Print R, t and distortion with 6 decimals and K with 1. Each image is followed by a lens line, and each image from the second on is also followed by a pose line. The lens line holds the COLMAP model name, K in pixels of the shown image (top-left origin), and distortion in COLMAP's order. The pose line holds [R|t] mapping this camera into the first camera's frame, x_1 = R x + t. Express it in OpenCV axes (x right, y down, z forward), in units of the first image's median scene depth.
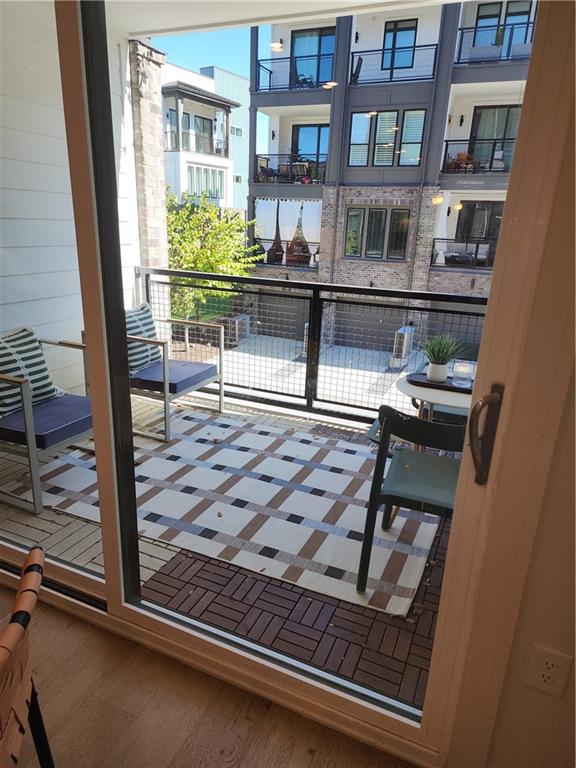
lens RADIAL K [[520.7, 0, 286.8], [0, 520.7, 390.0], [0, 0, 1]] dist [0.072685, -0.060575]
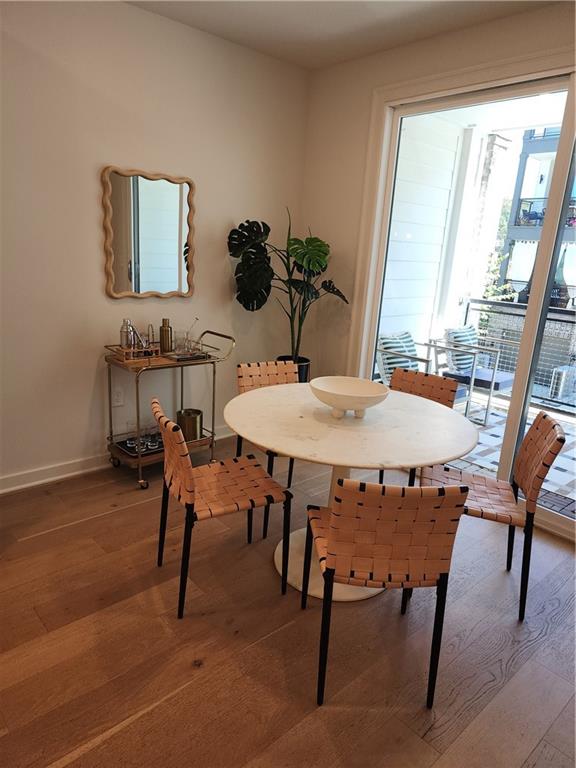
lens RADIAL K [[513.7, 0, 288.0], [0, 513.7, 384.0], [0, 0, 1]] dist [0.053984, -0.057538]
pose [[0.913064, 0.134942, -0.384844, -0.151336], [-0.161467, 0.986173, -0.037296, 0.096670], [0.374490, 0.096193, 0.922228, -0.325671]]
